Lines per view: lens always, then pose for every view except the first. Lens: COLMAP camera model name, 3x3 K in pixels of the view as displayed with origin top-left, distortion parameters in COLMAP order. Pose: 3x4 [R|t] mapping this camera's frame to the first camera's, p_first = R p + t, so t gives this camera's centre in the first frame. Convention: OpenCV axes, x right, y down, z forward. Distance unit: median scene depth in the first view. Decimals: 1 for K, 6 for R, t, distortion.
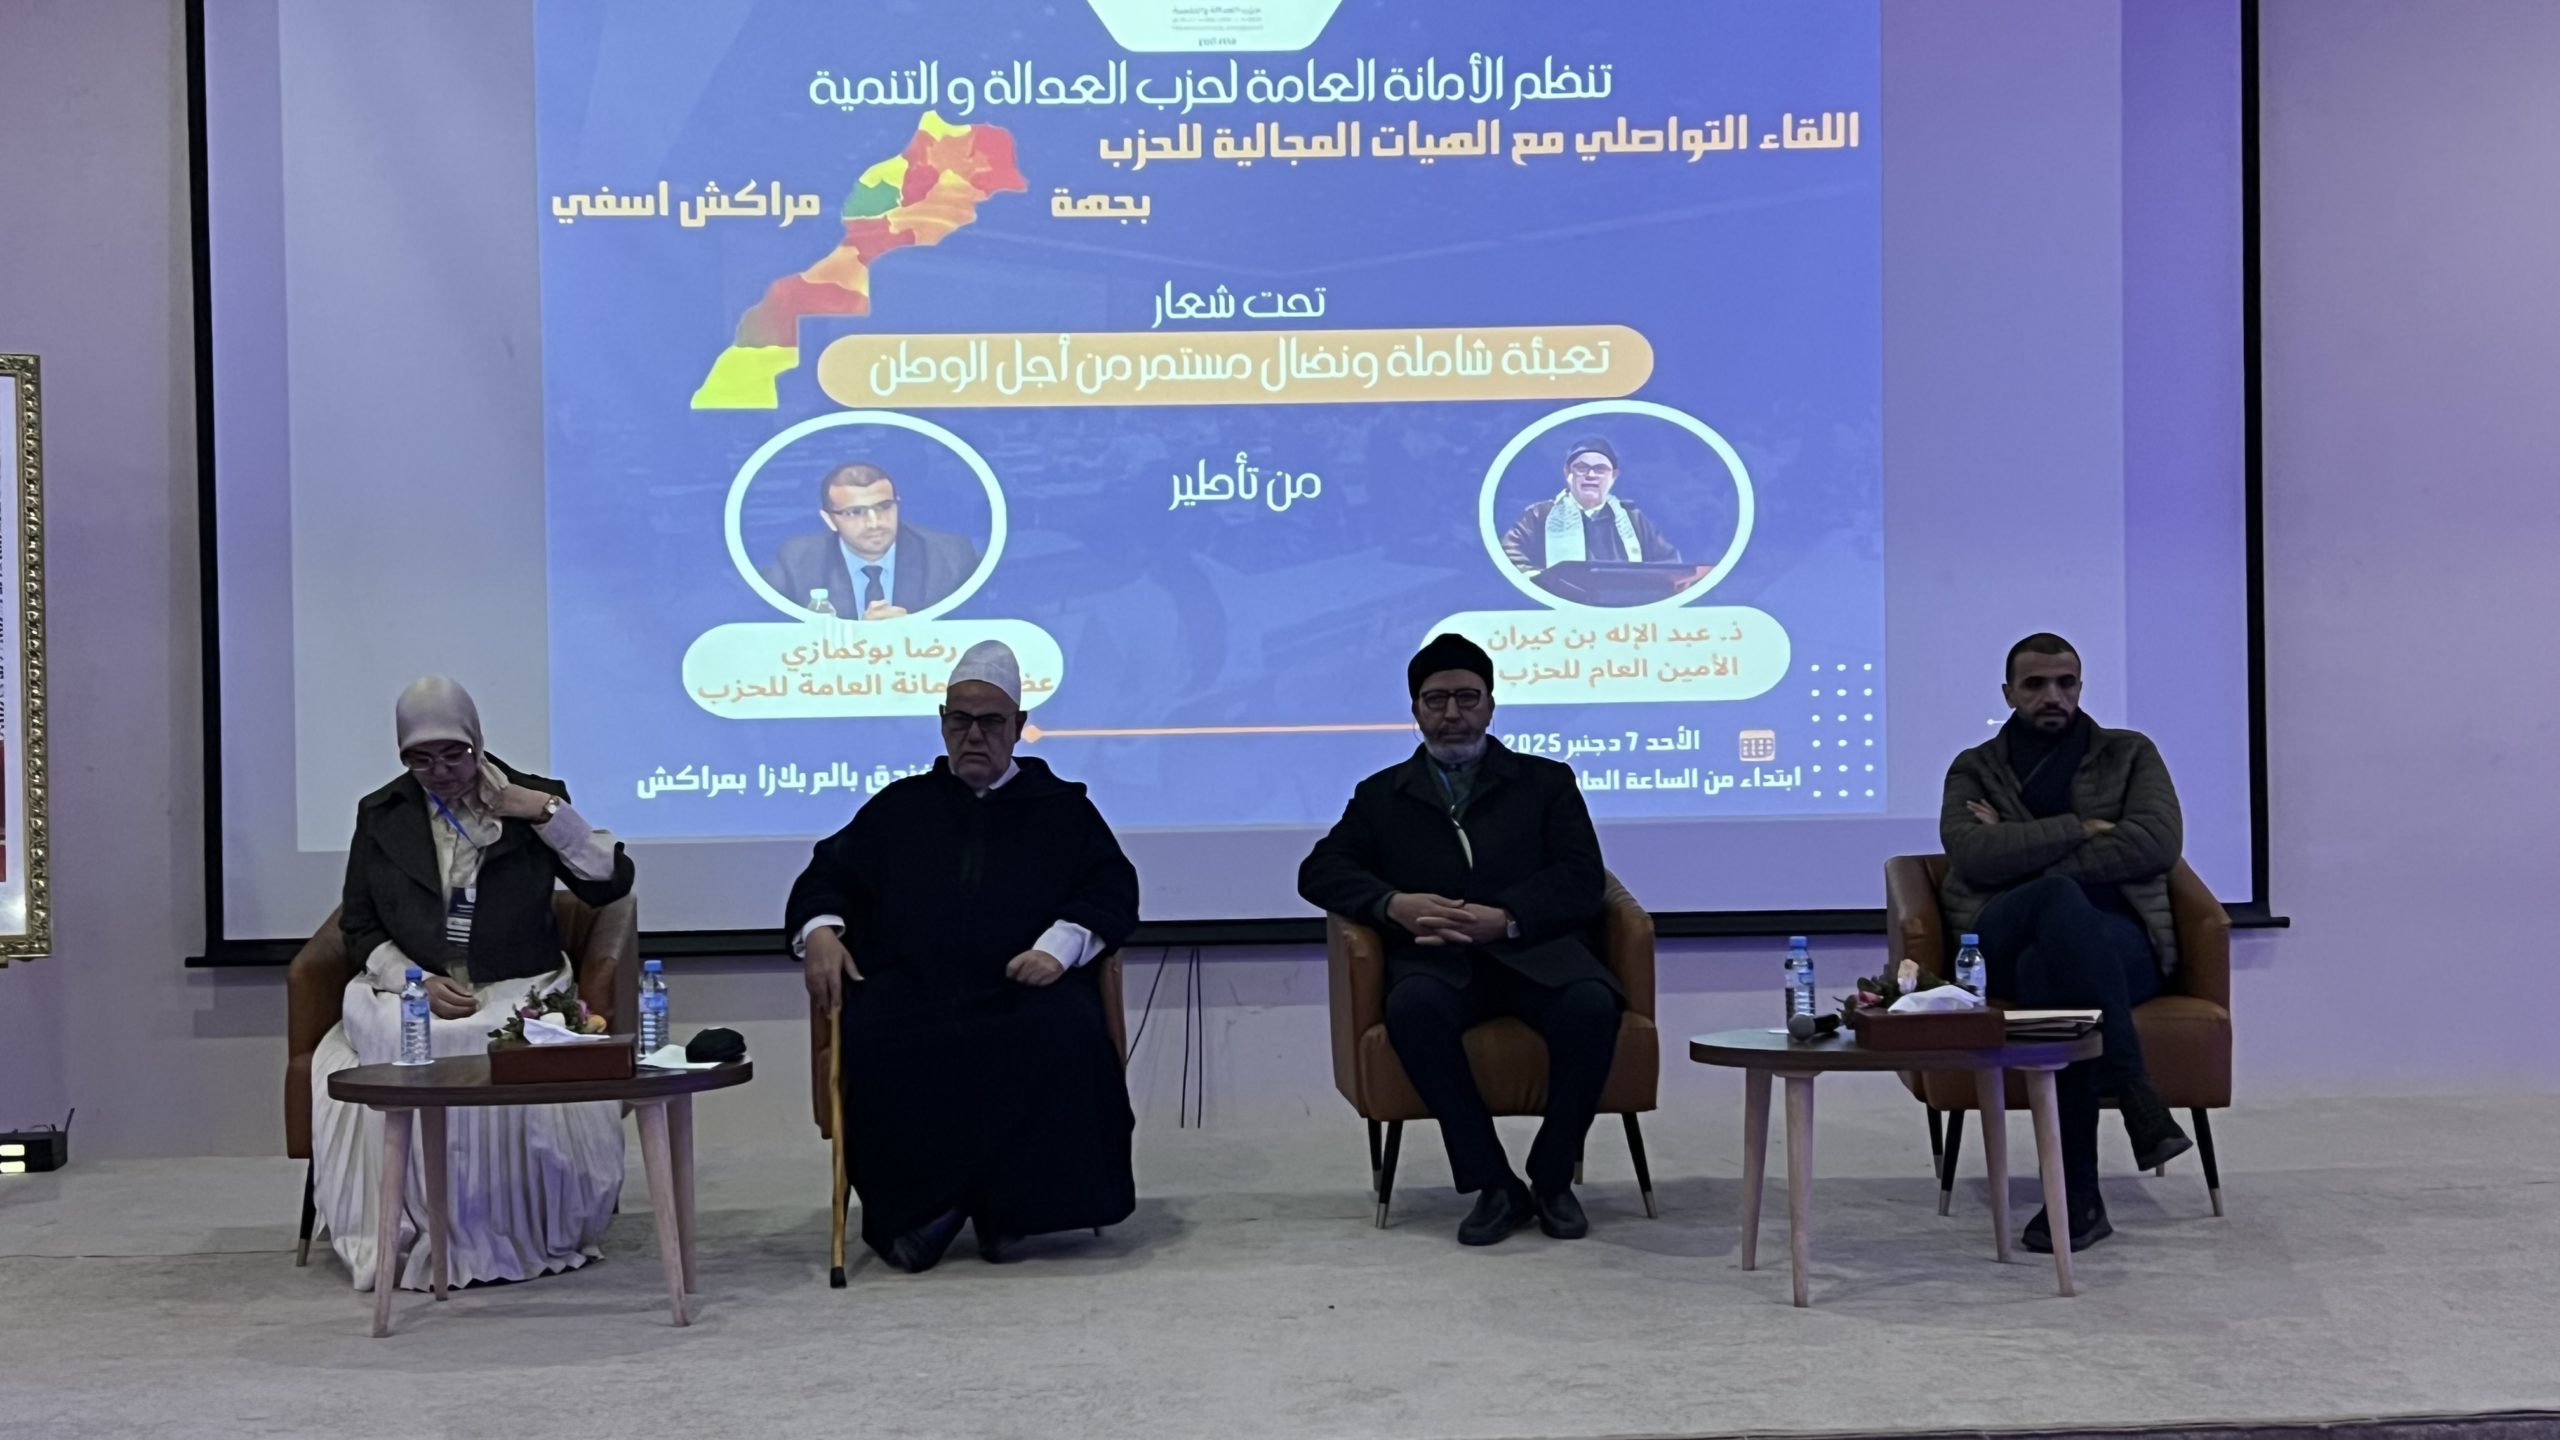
lens RADIAL K [[3160.0, 0, 1276.1], [0, 3160.0, 734.0], [0, 0, 1]] dist [0.181927, -0.027444]
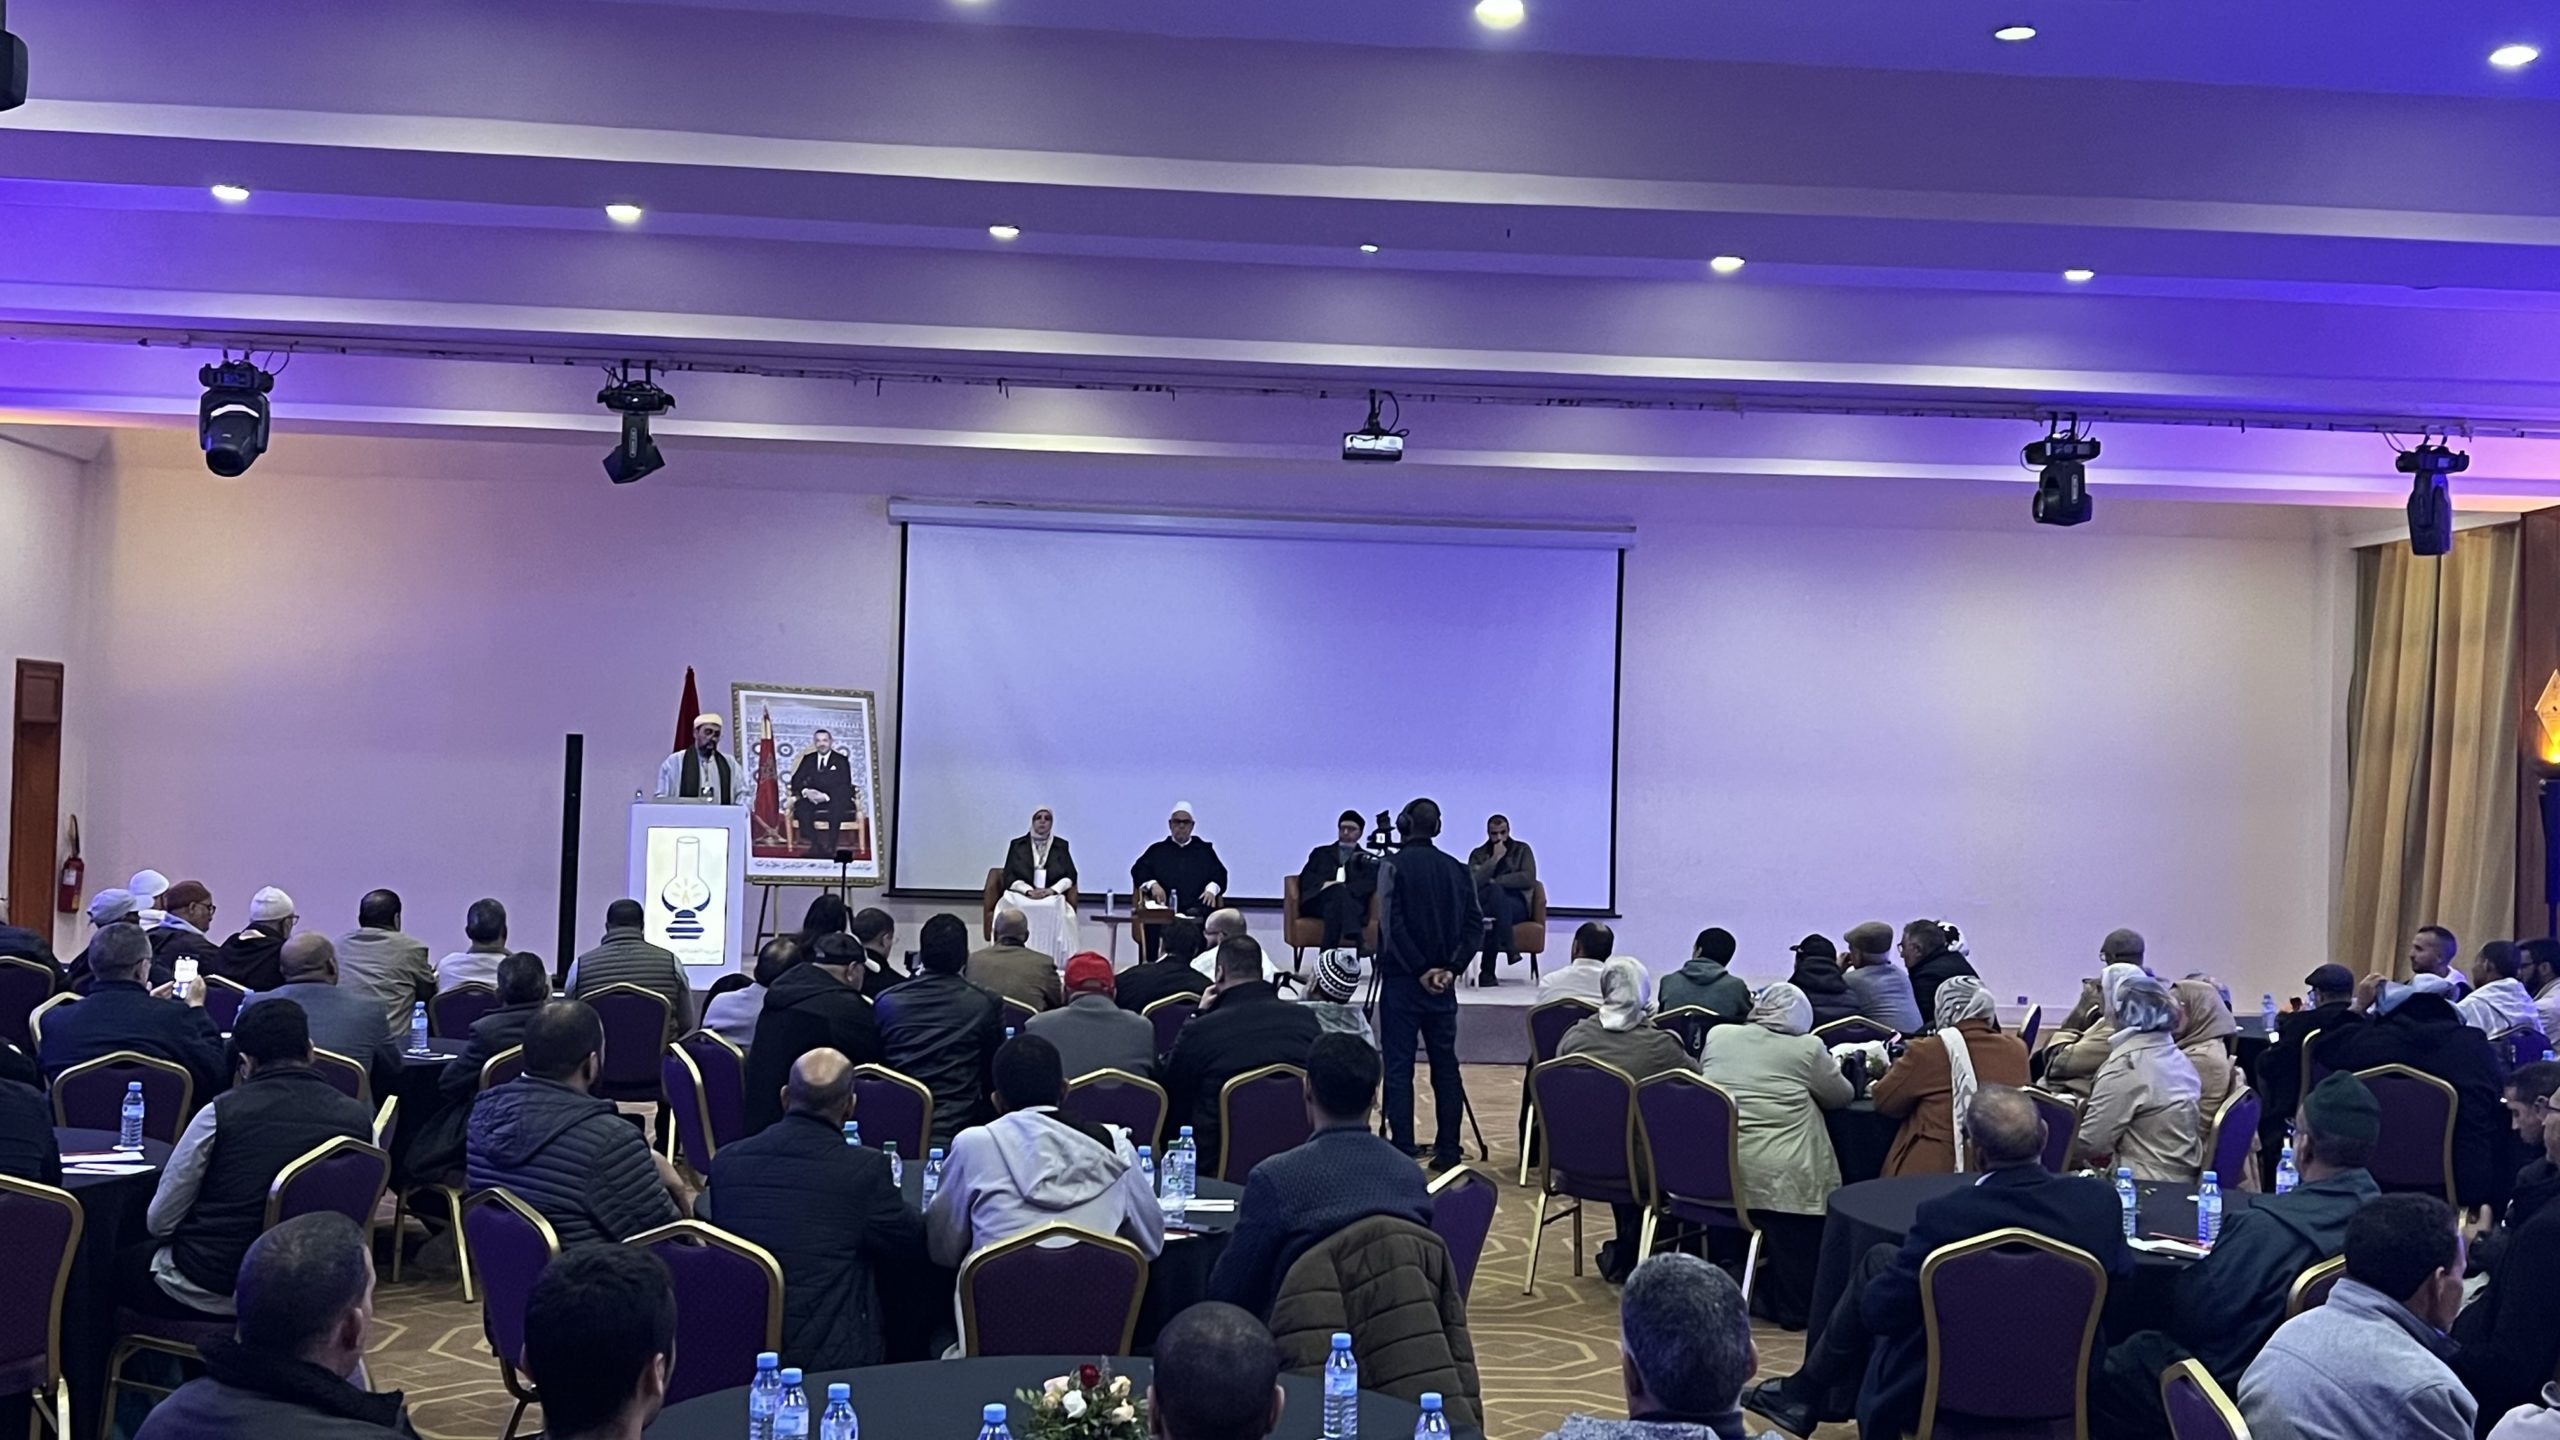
lens RADIAL K [[2880.2, 0, 1305.3], [0, 2880.2, 708.5], [0, 0, 1]] dist [0.184816, -0.402425]
pose [[0.998229, 0.048375, 0.034627, -0.081657], [-0.046871, 0.997975, -0.043008, -0.001948], [-0.036637, 0.041308, 0.998475, -2.163472]]
